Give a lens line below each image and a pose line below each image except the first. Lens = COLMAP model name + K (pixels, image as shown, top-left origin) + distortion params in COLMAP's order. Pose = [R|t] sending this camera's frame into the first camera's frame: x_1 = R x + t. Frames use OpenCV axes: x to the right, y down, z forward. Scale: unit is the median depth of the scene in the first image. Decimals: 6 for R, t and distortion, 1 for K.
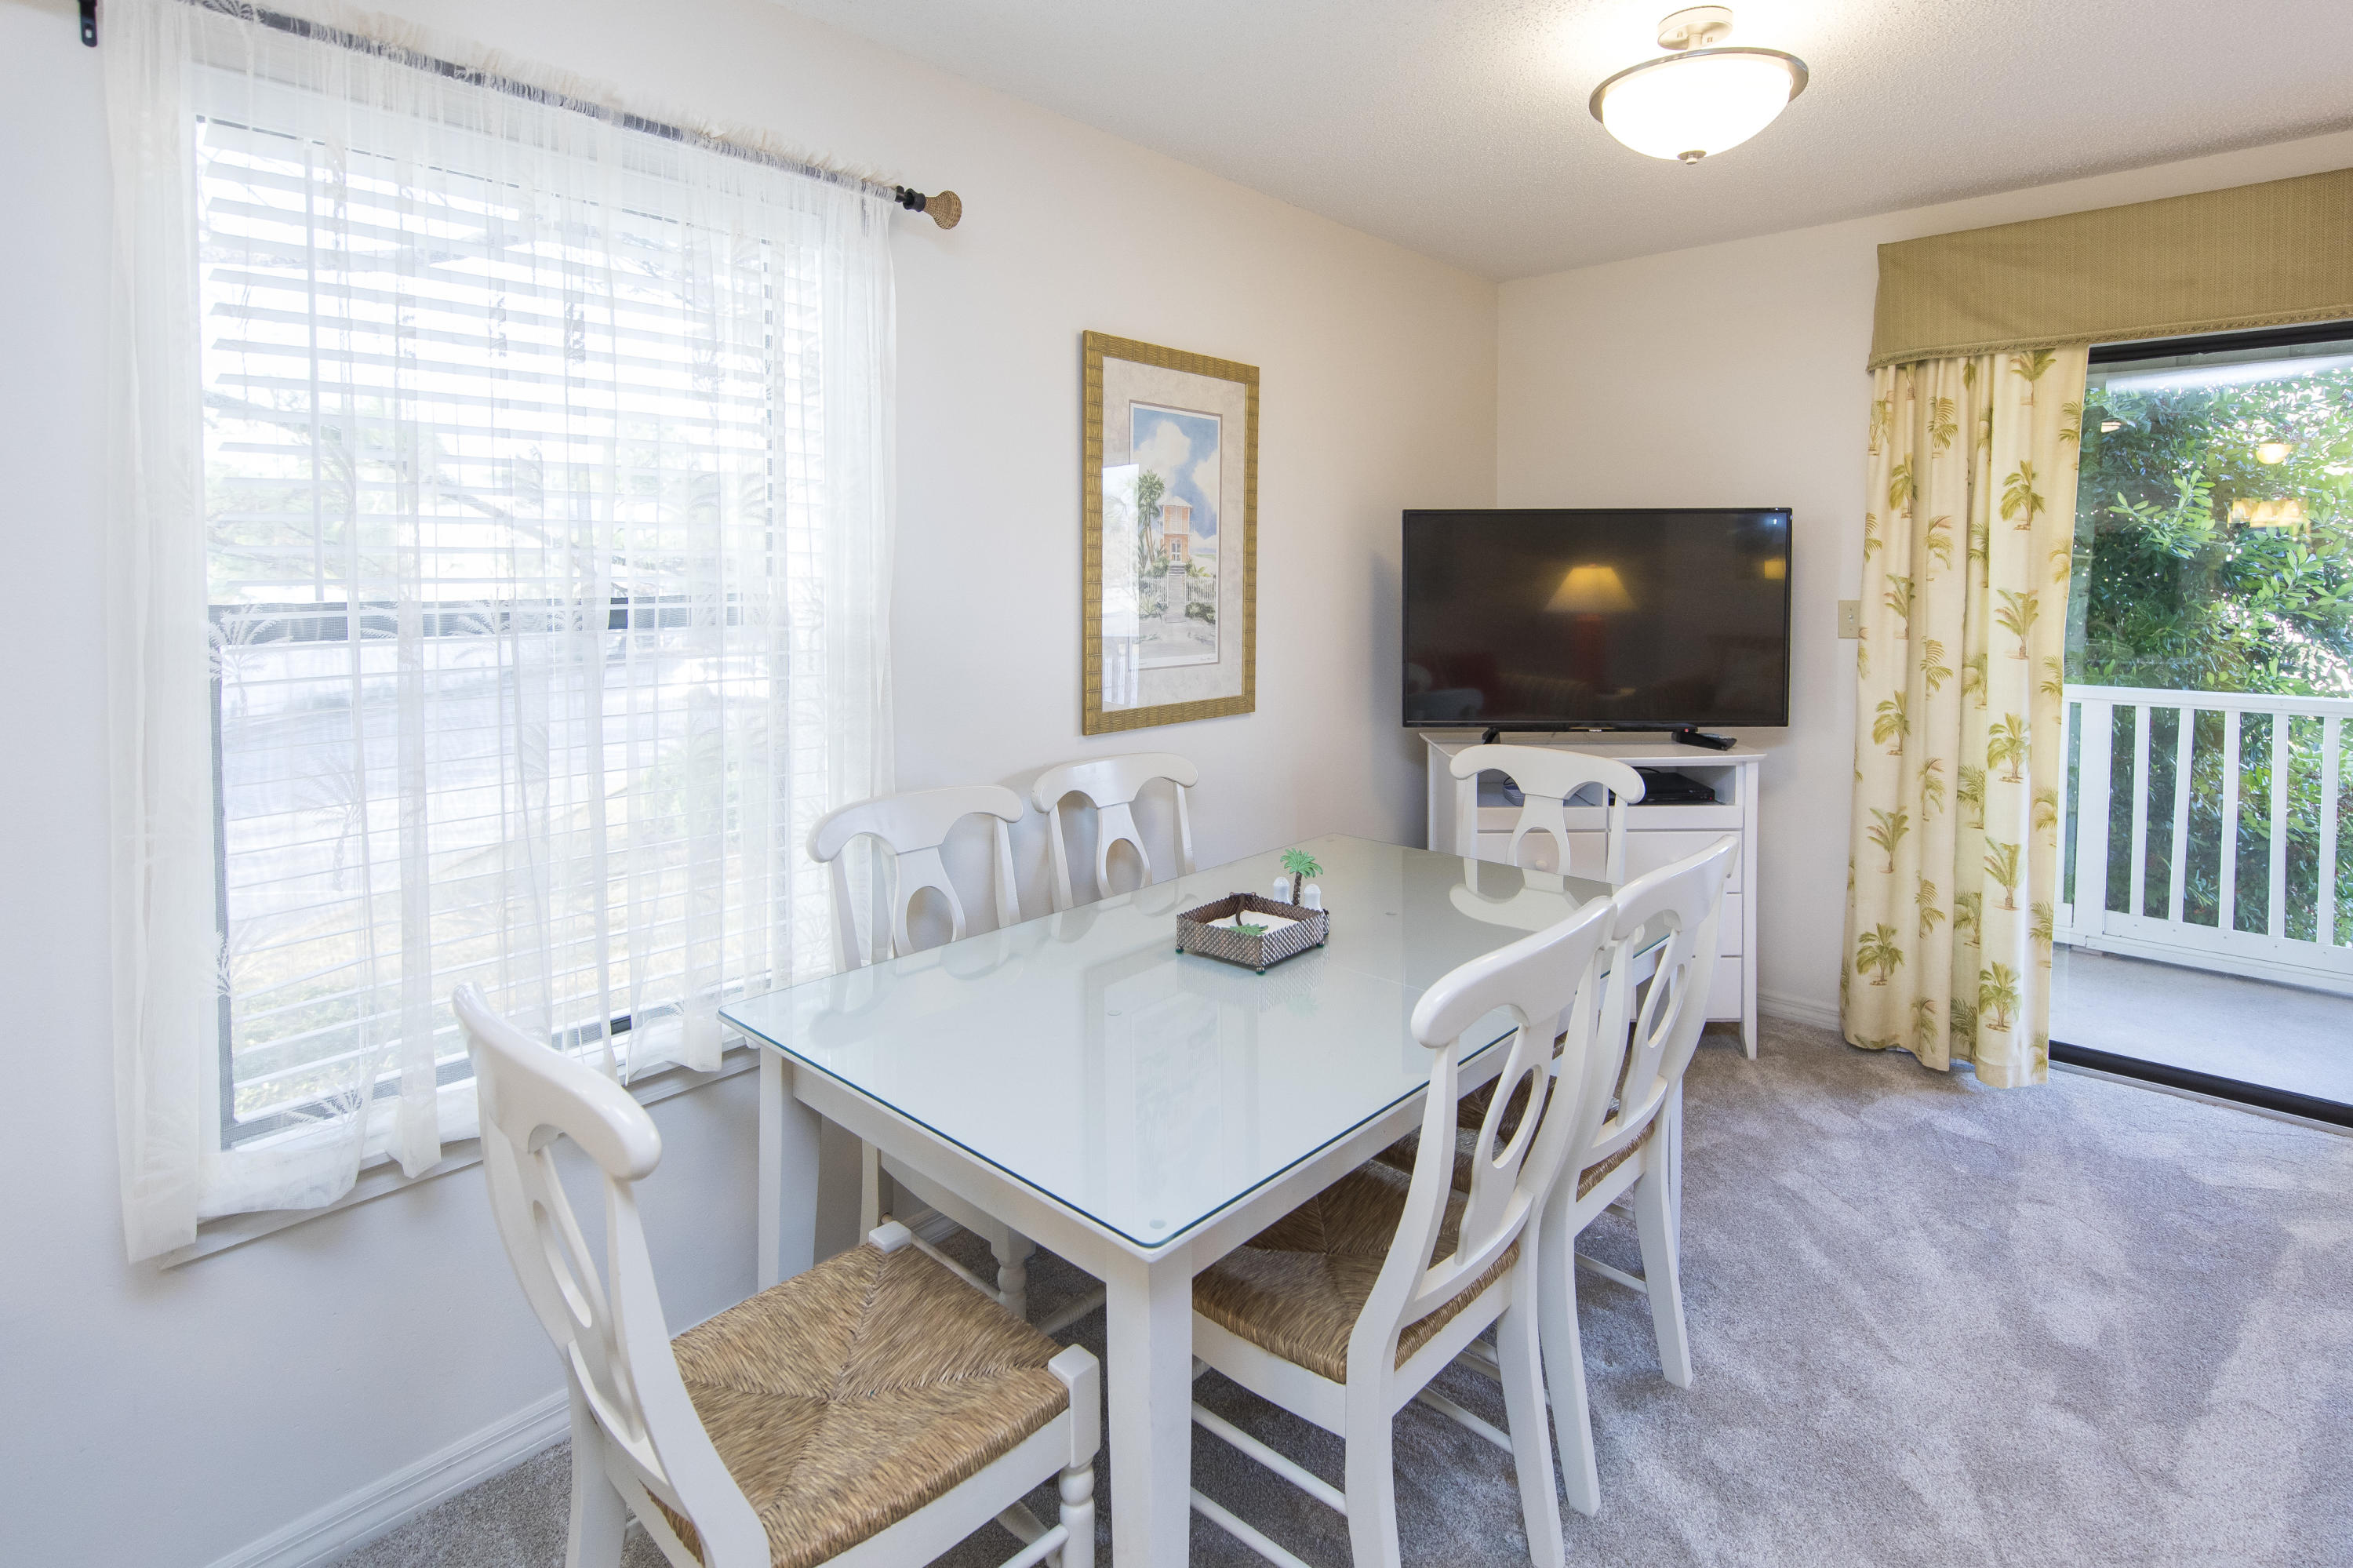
lens RADIAL K [[1124.1, 0, 1125.7], [0, 1124.1, 604.2], [0, 0, 1]] dist [0.000139, -0.001001]
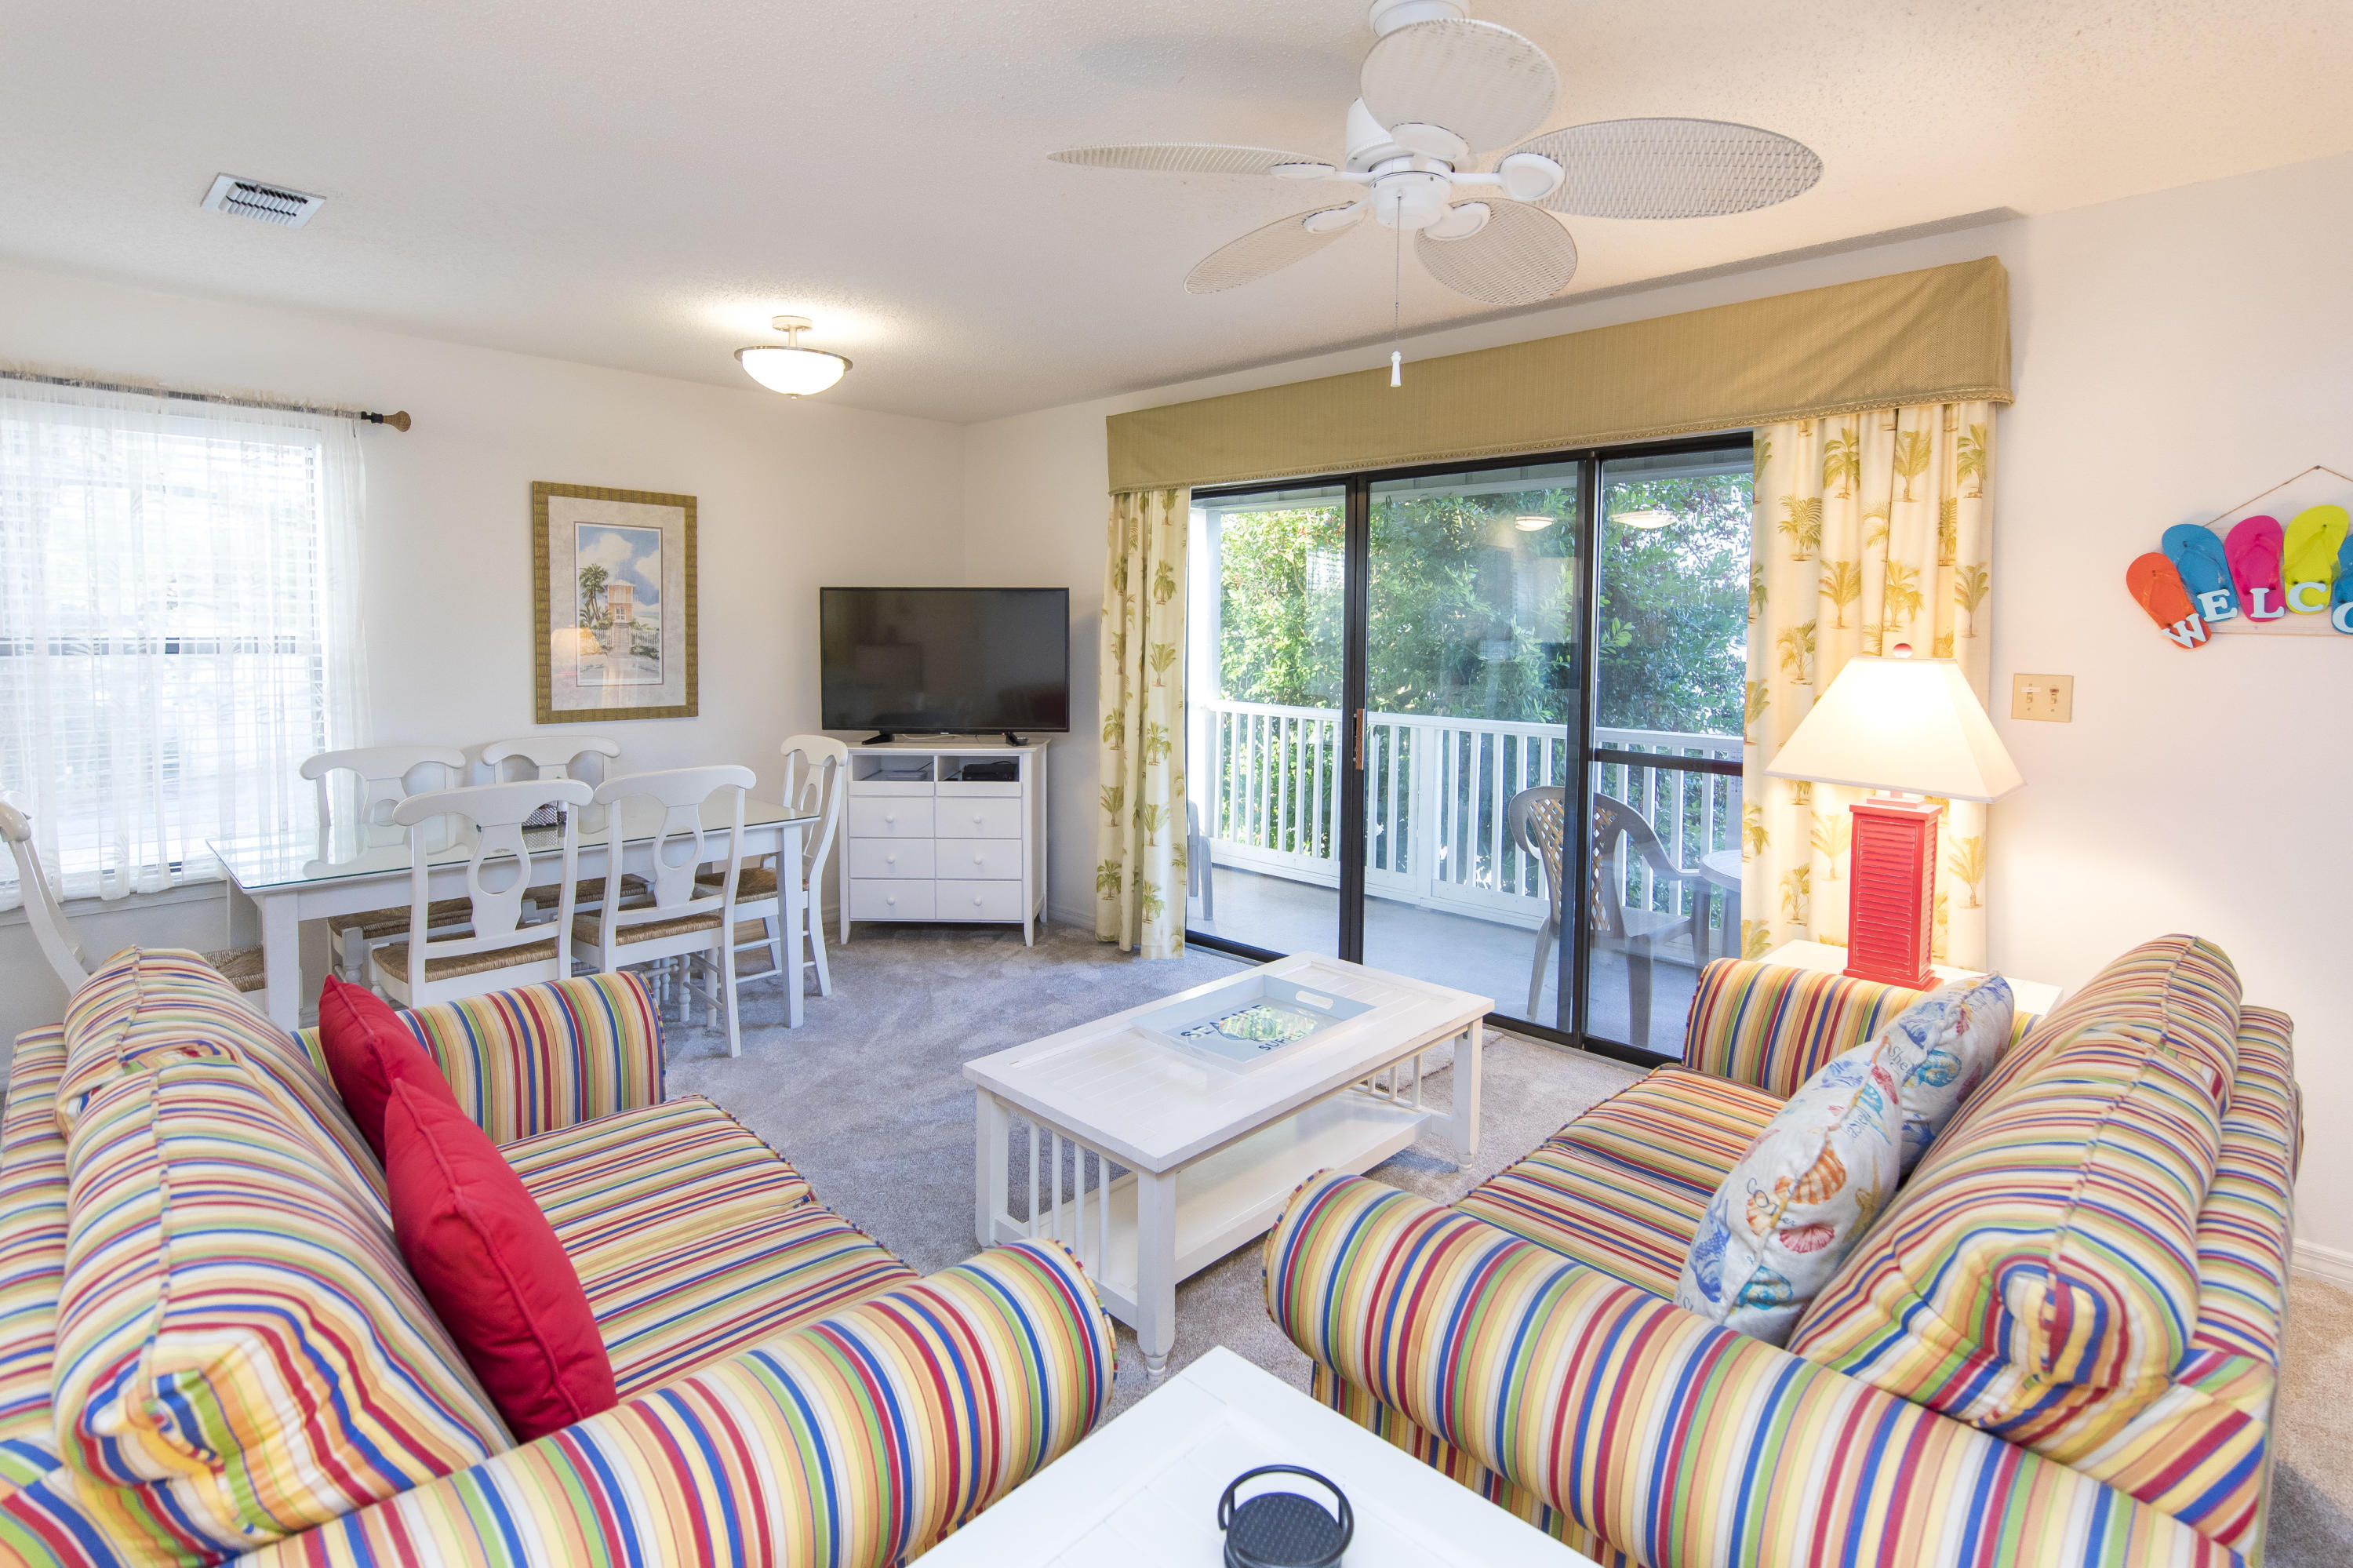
lens RADIAL K [[1124.1, 0, 1137.0], [0, 1124.1, 690.1], [0, 0, 1]] dist [0.000139, -0.001001]
pose [[0.999282, 0.011079, -0.036240, 0.820275], [-0.010023, 0.999524, 0.029188, 0.007490], [0.036546, -0.028804, 0.998917, -0.567956]]
